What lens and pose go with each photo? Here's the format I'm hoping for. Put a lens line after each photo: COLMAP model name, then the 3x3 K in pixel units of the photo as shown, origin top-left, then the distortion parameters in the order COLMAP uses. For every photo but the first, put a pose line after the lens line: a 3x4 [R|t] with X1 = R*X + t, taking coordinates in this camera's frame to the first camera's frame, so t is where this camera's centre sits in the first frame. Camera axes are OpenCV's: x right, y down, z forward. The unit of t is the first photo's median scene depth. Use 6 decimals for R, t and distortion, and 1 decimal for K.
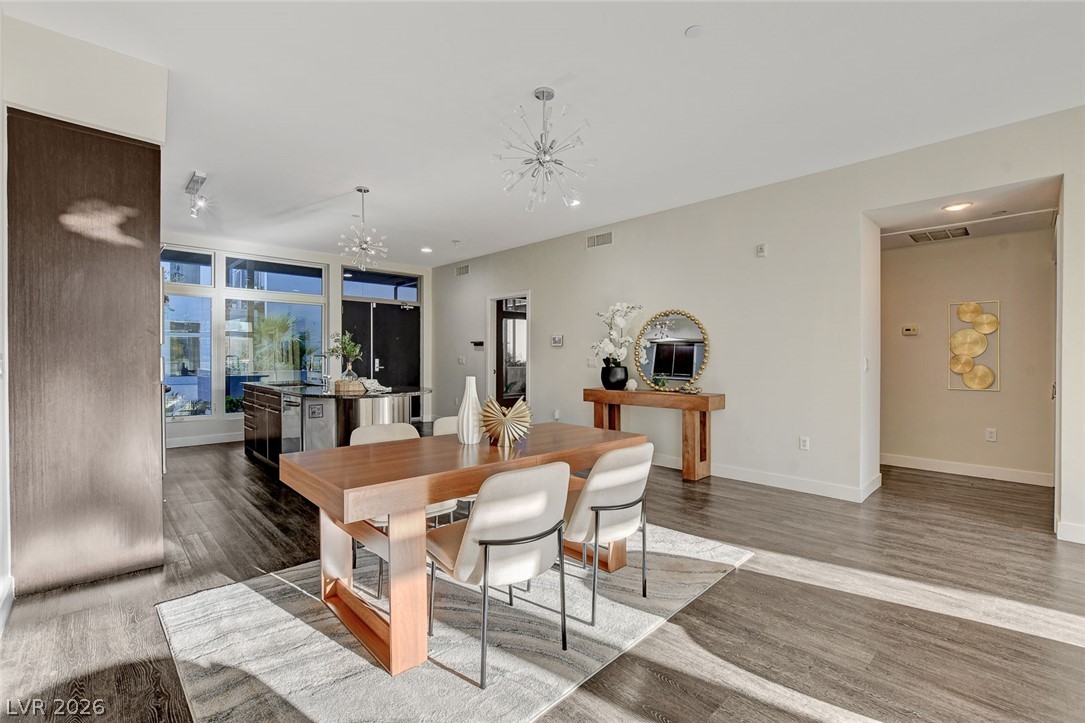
lens RADIAL K [[477.3, 0, 542.5], [0, 477.3, 361.5], [0, 0, 1]] dist [-0.015002, -0.000394]
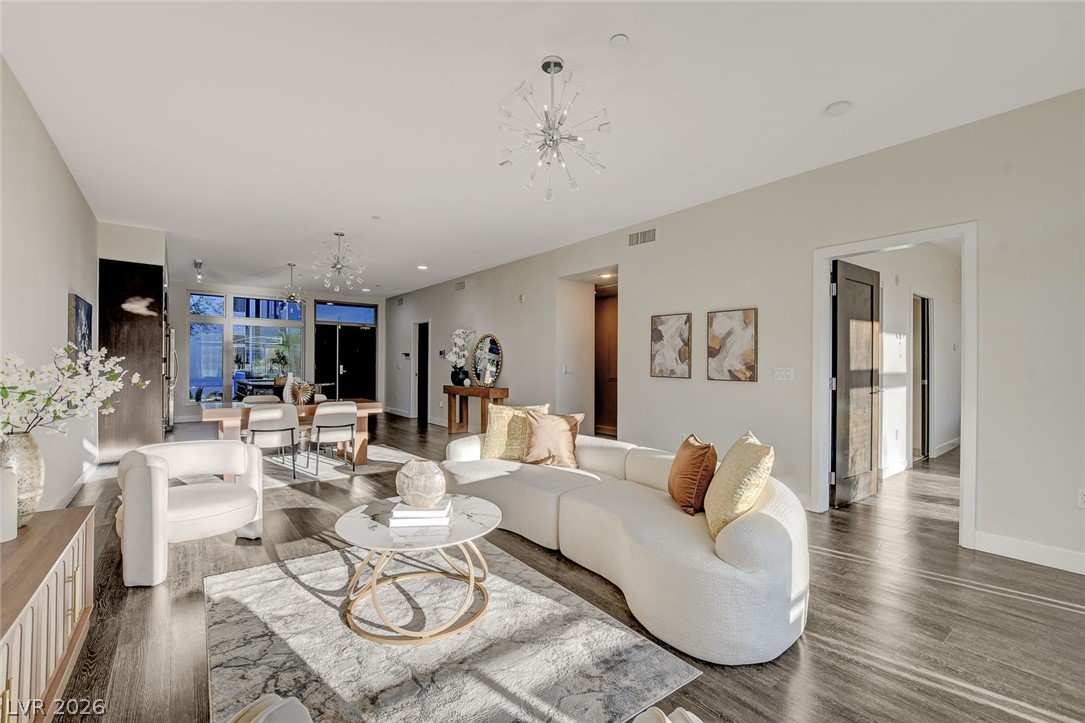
lens RADIAL K [[471.0, 0, 533.5], [0, 471.0, 366.2], [0, 0, 1]] dist [-0.002204, 0.000054]
pose [[0.993295, 0.006390, -0.115435, 0.642985], [-0.007433, 0.999935, -0.008606, 0.008435], [0.115372, 0.009406, 0.993278, -0.539335]]
